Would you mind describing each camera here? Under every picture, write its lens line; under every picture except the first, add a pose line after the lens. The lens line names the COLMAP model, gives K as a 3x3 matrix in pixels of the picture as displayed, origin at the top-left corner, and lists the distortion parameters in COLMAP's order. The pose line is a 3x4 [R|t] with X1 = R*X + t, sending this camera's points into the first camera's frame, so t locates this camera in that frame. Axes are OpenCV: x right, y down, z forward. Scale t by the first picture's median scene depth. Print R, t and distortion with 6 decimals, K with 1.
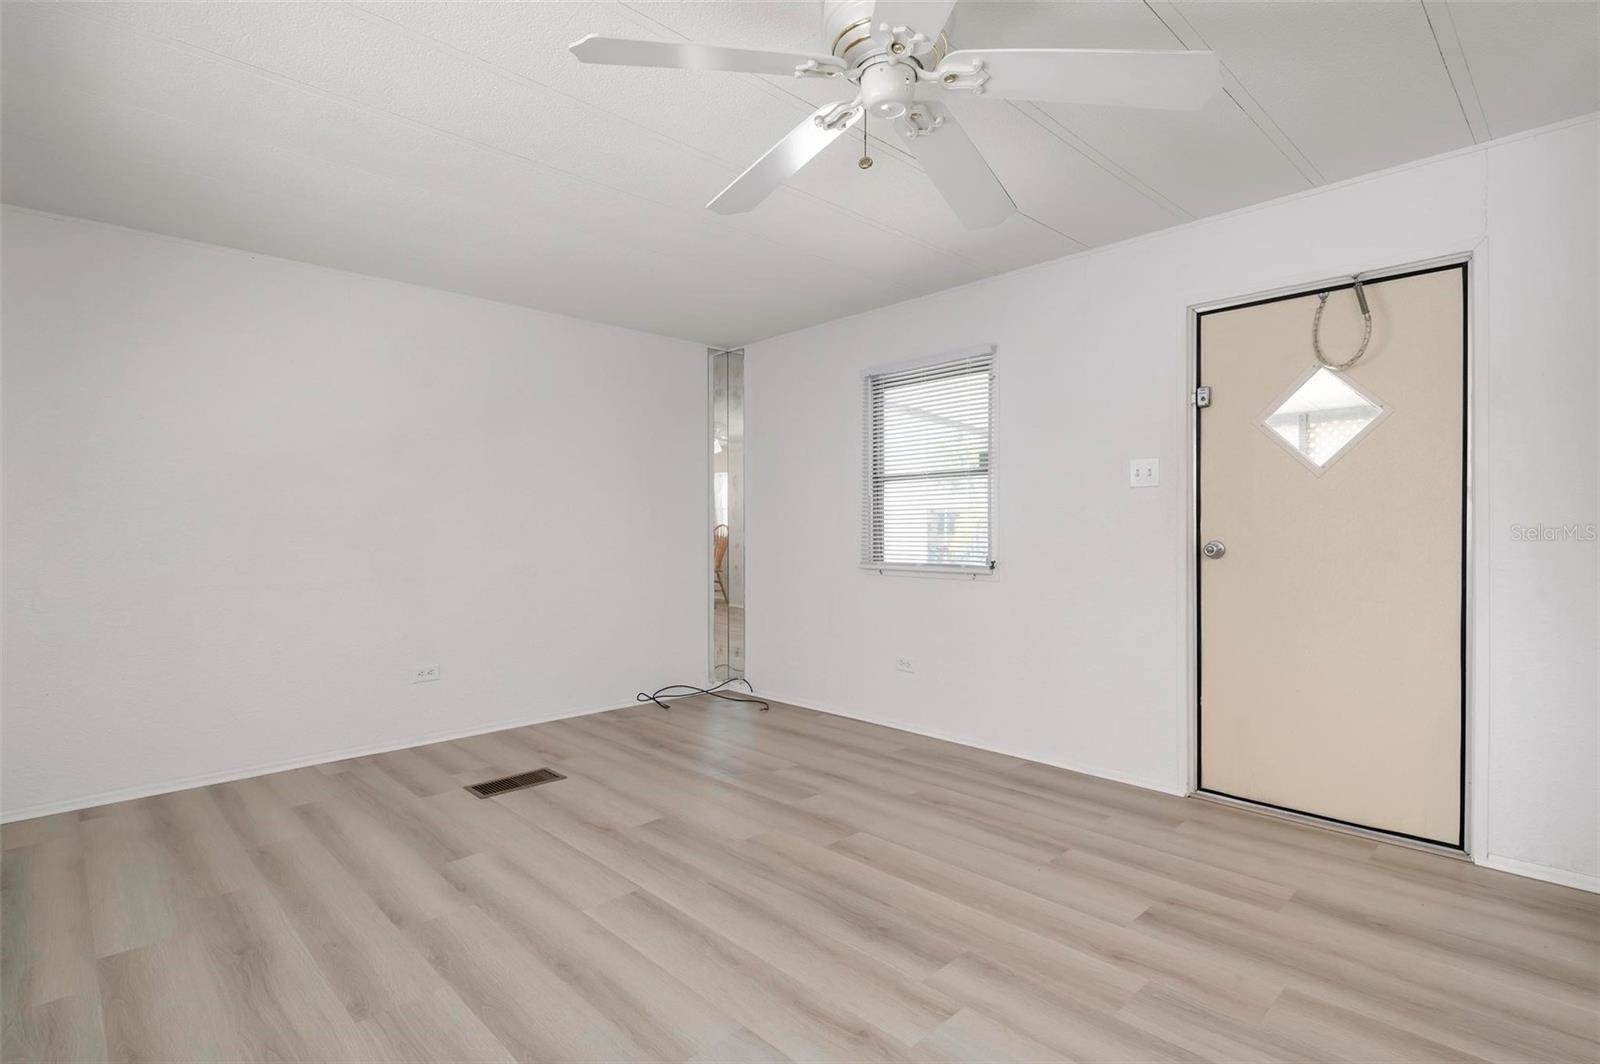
lens RADIAL K [[762.0, 0, 800.0], [0, 762.0, 532.0], [0, 0, 1]] dist [0.001578, 0.000200]
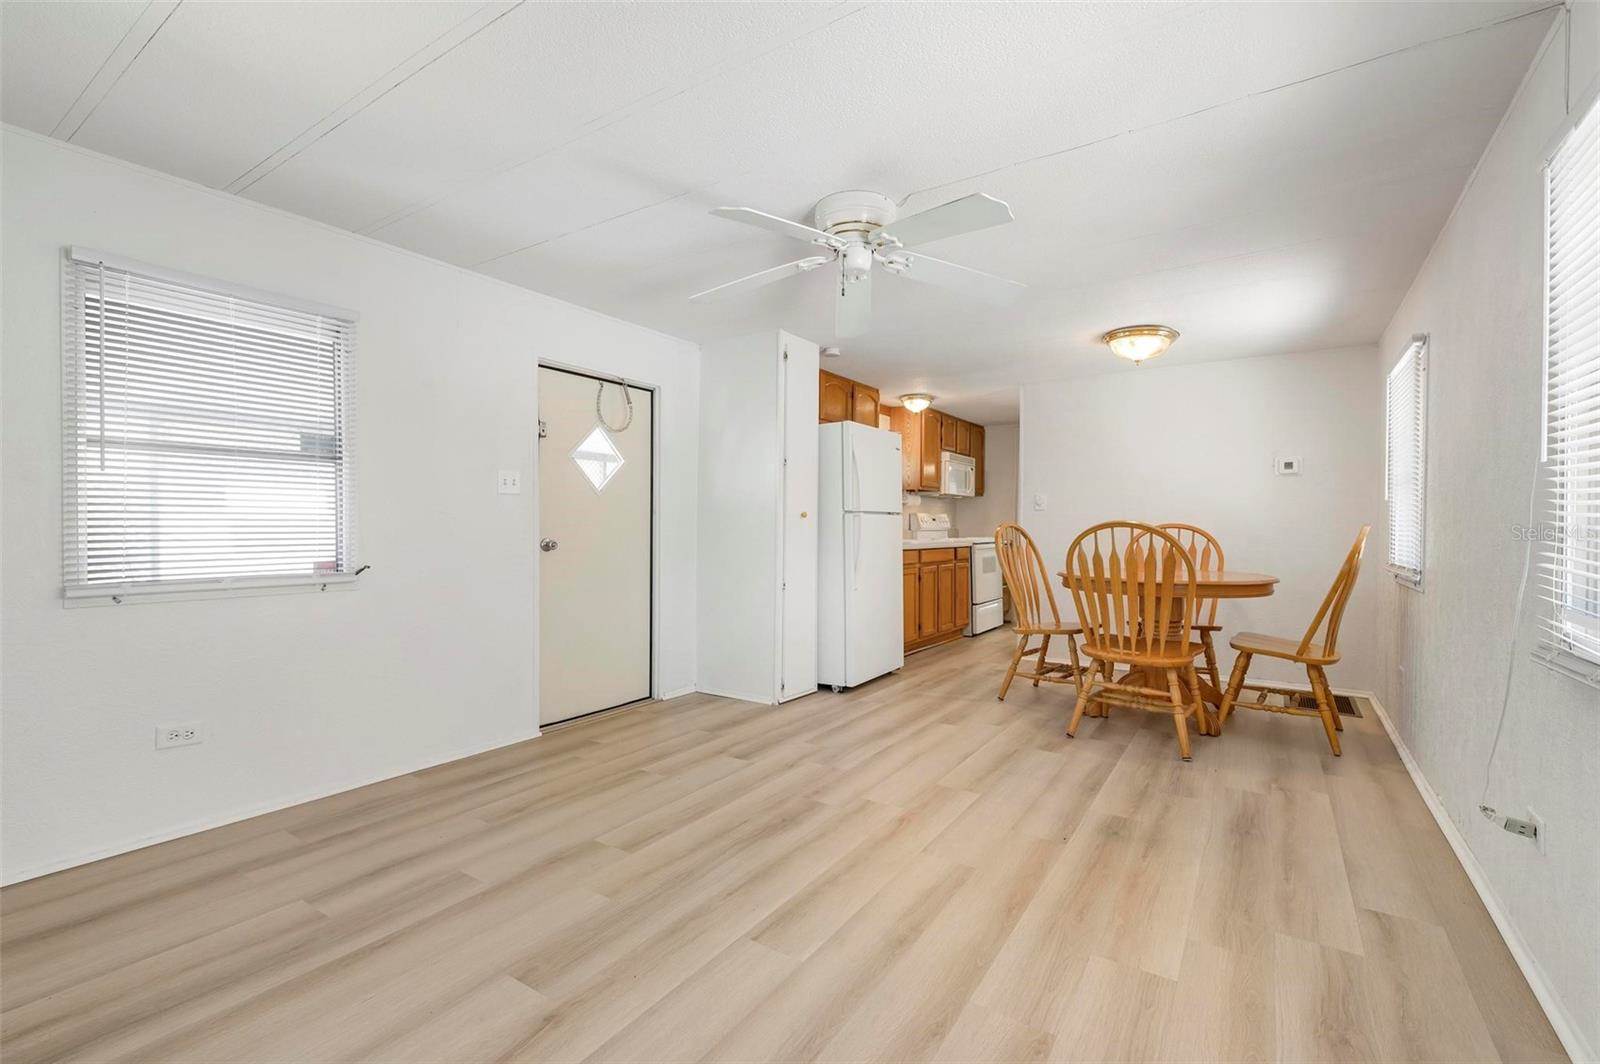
lens RADIAL K [[703.6, 0, 800.0], [0, 703.6, 532.0], [0, 0, 1]] dist [0.018945, -0.010697]
pose [[-0.205938, -0.007042, 0.978540, -0.860290], [-0.002876, 0.999974, 0.006591, -0.009397], [-0.978561, -0.001457, -0.205953, 0.925627]]
